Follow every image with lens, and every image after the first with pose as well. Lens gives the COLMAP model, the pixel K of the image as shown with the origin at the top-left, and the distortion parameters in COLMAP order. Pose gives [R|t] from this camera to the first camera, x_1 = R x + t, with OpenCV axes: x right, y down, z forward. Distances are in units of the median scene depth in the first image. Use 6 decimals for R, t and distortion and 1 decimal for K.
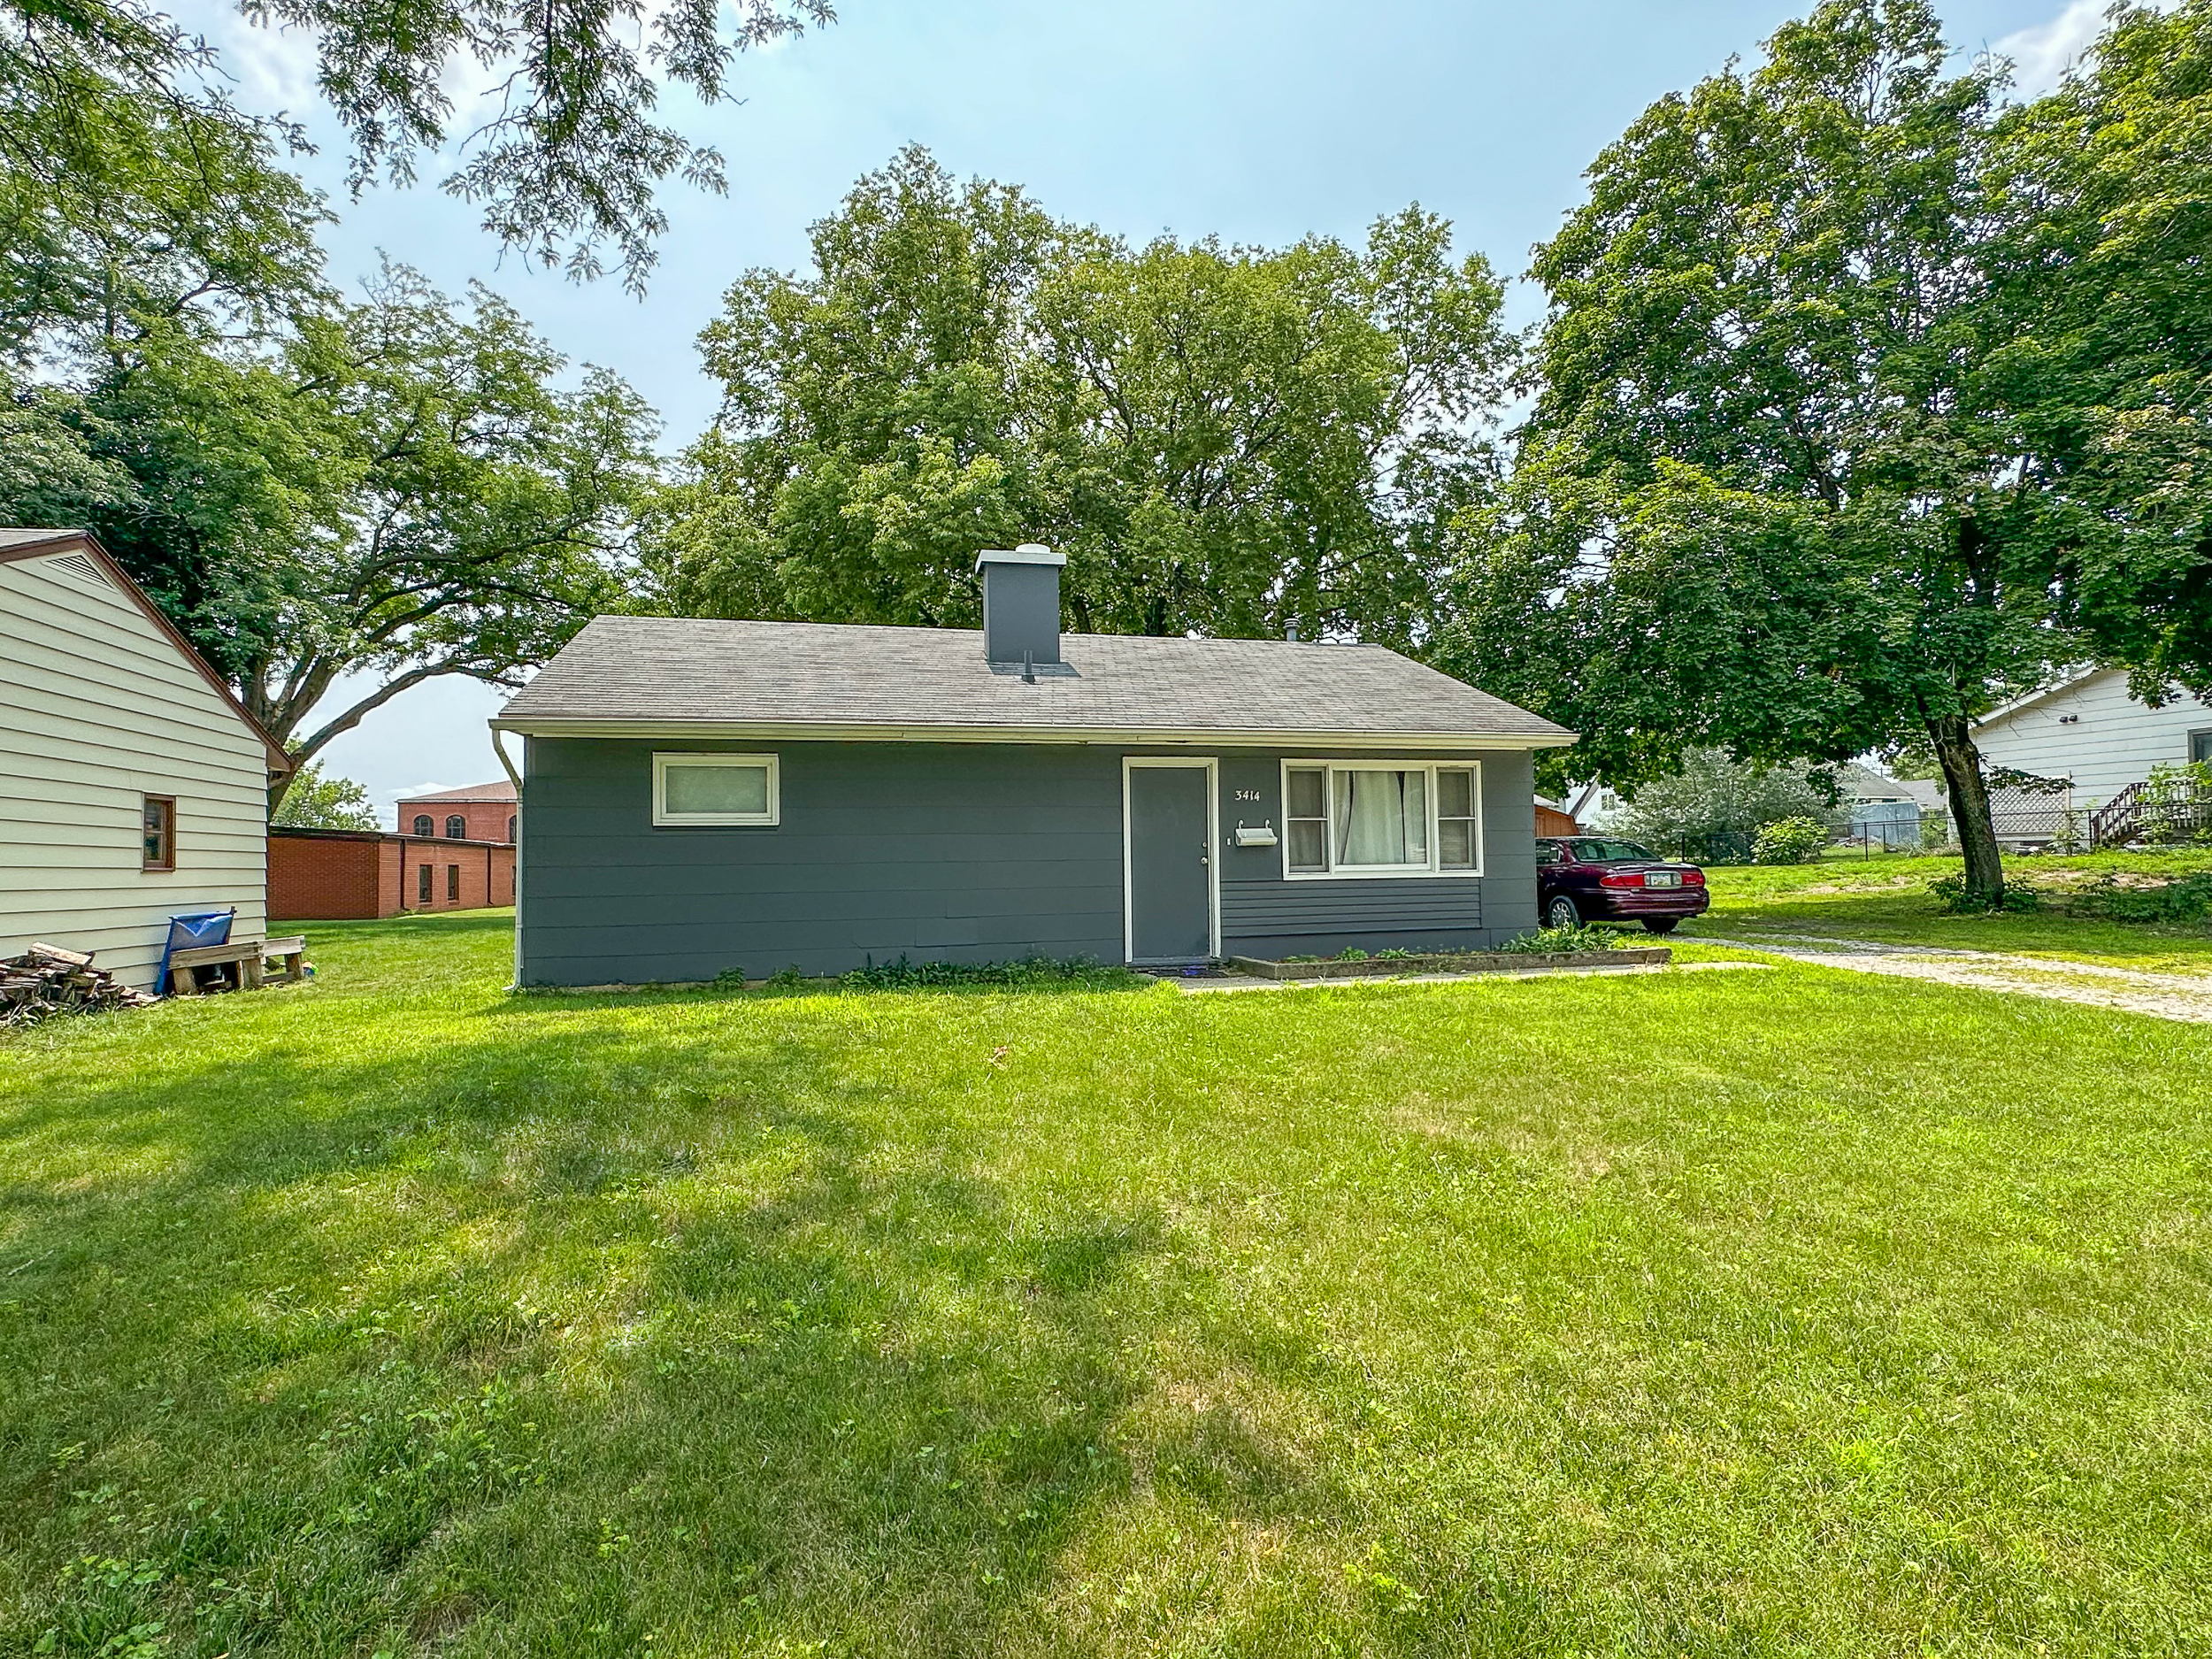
lens RADIAL K [[1118.6, 0, 1106.0], [0, 1118.6, 829.5], [0, 0, 1]] dist [0.001361, 0.000270]
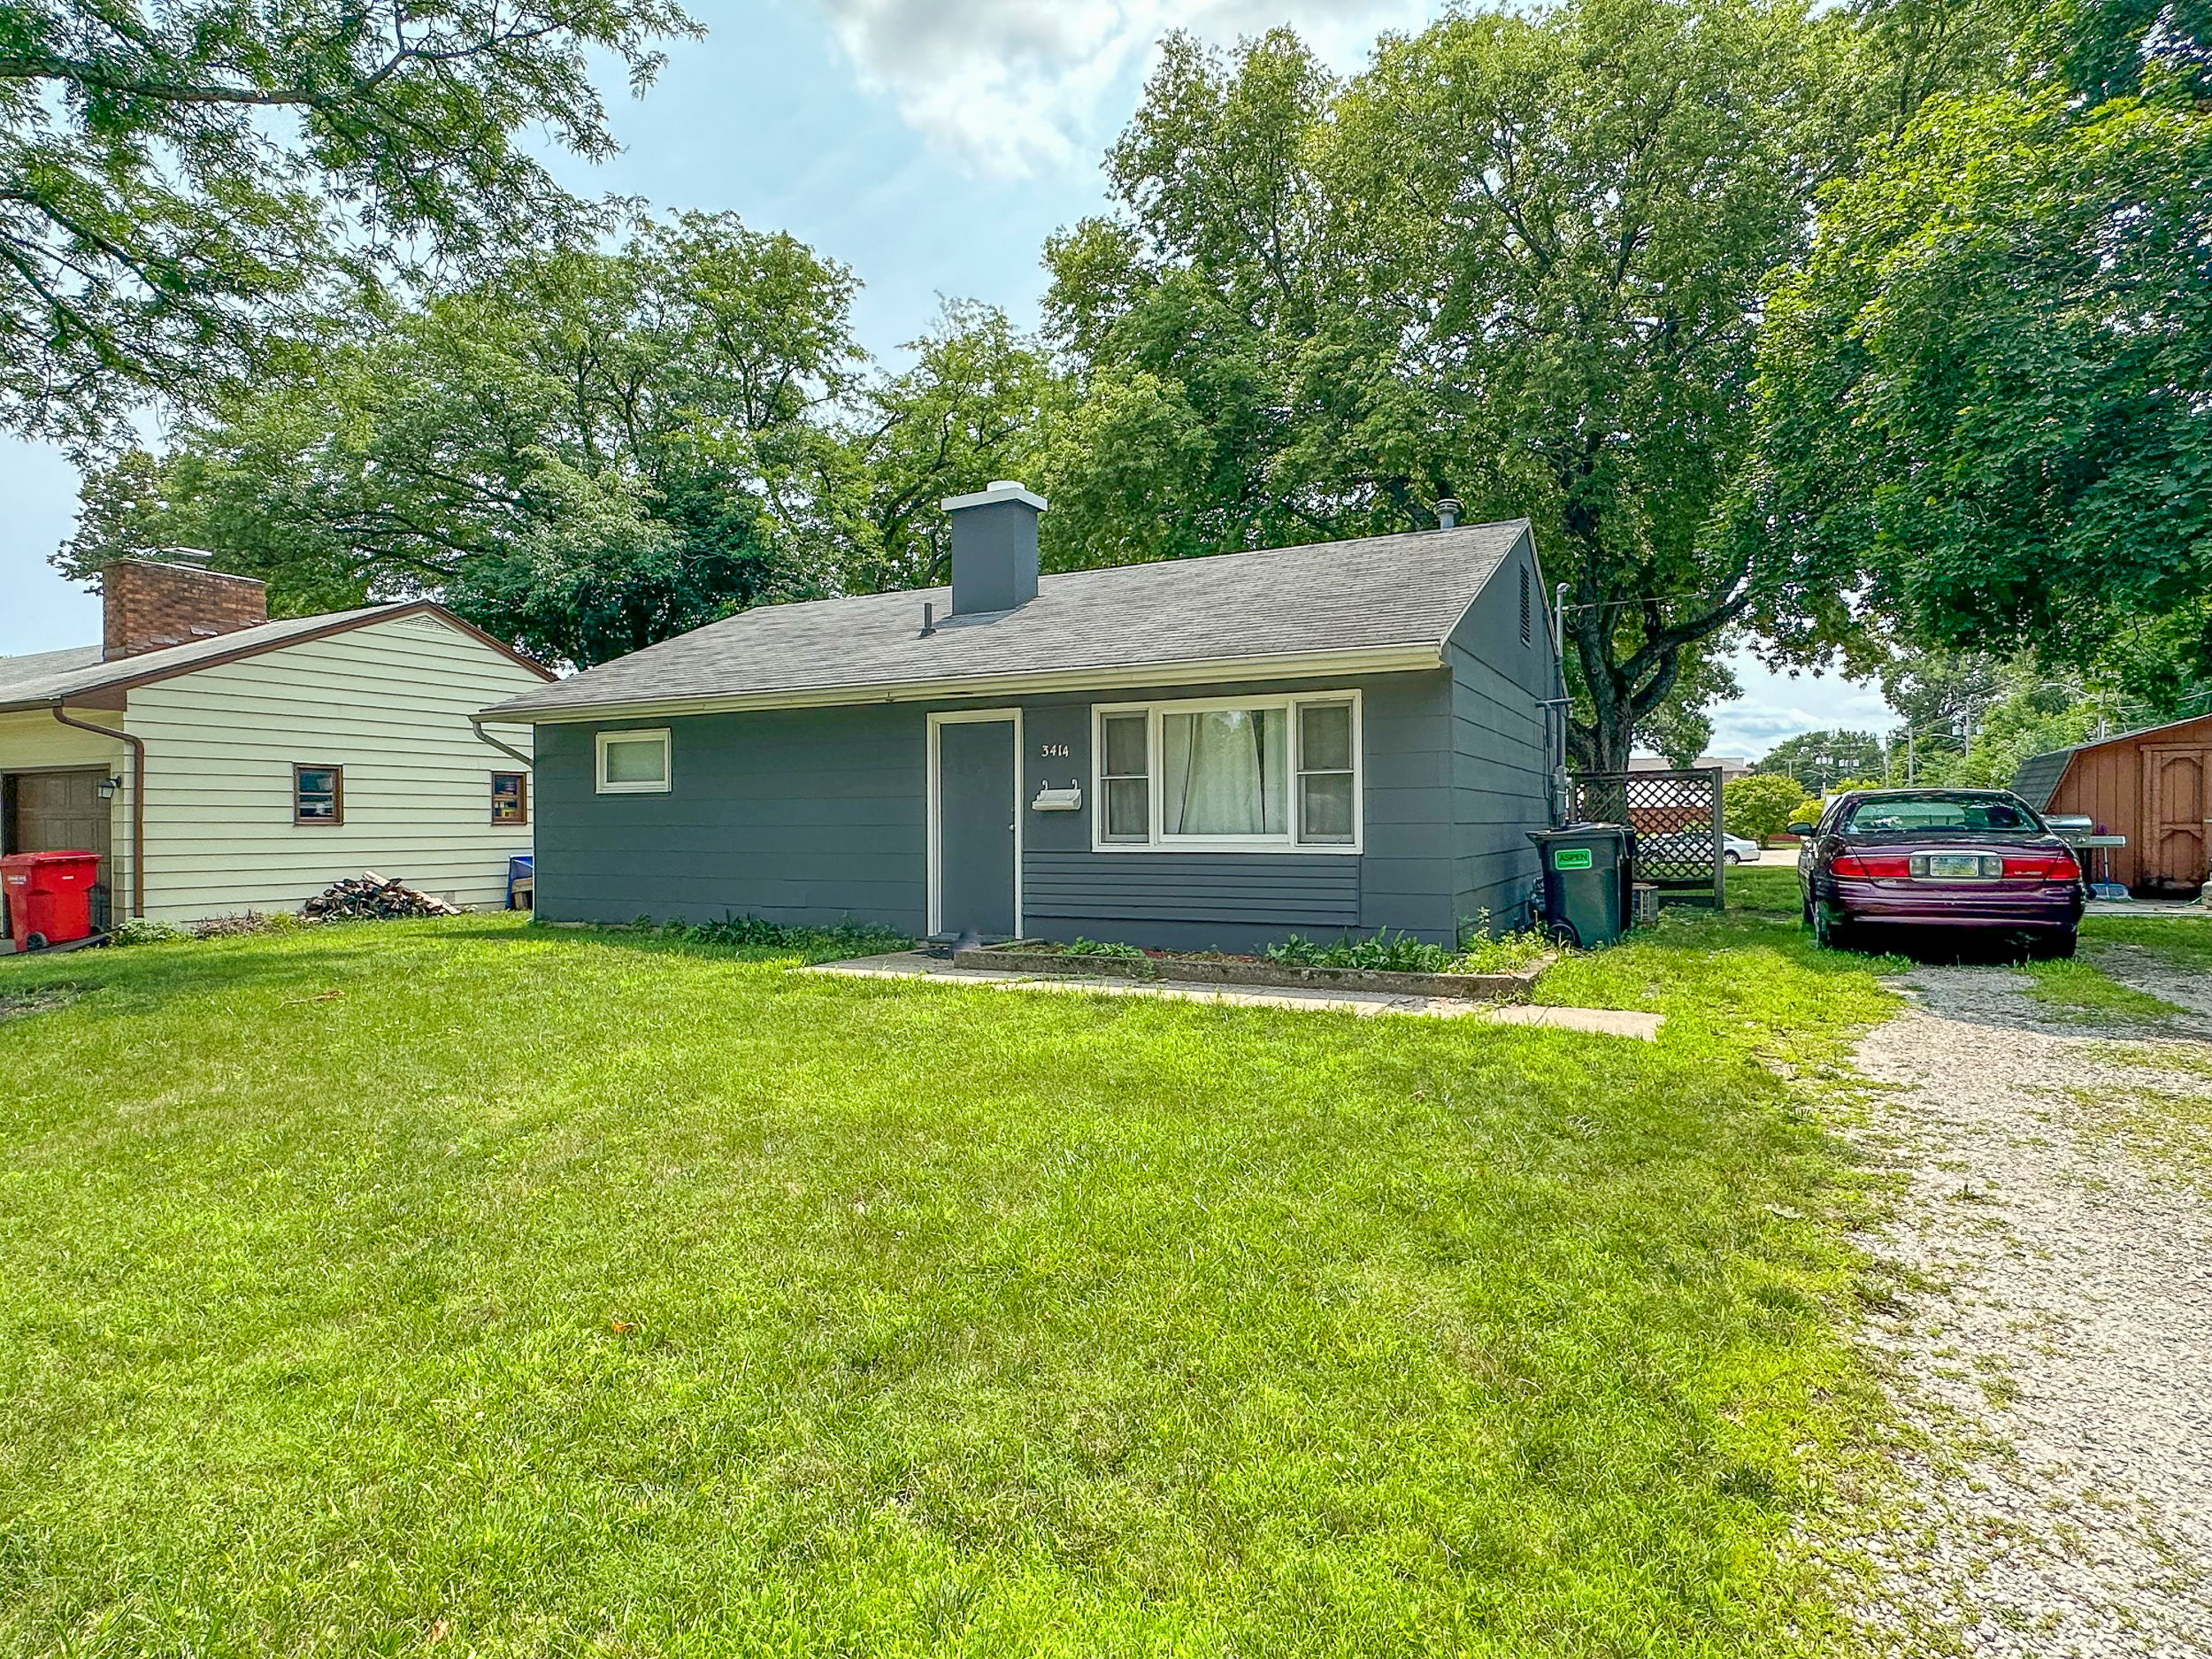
lens RADIAL K [[1192.9, 0, 1106.0], [0, 1192.9, 829.5], [0, 0, 1]] dist [-0.002024, -0.000386]
pose [[0.759122, 0.014970, -0.650777, 0.744069], [0.017865, 0.998880, 0.043816, -0.009651], [0.650703, -0.044888, 0.758004, 0.339786]]
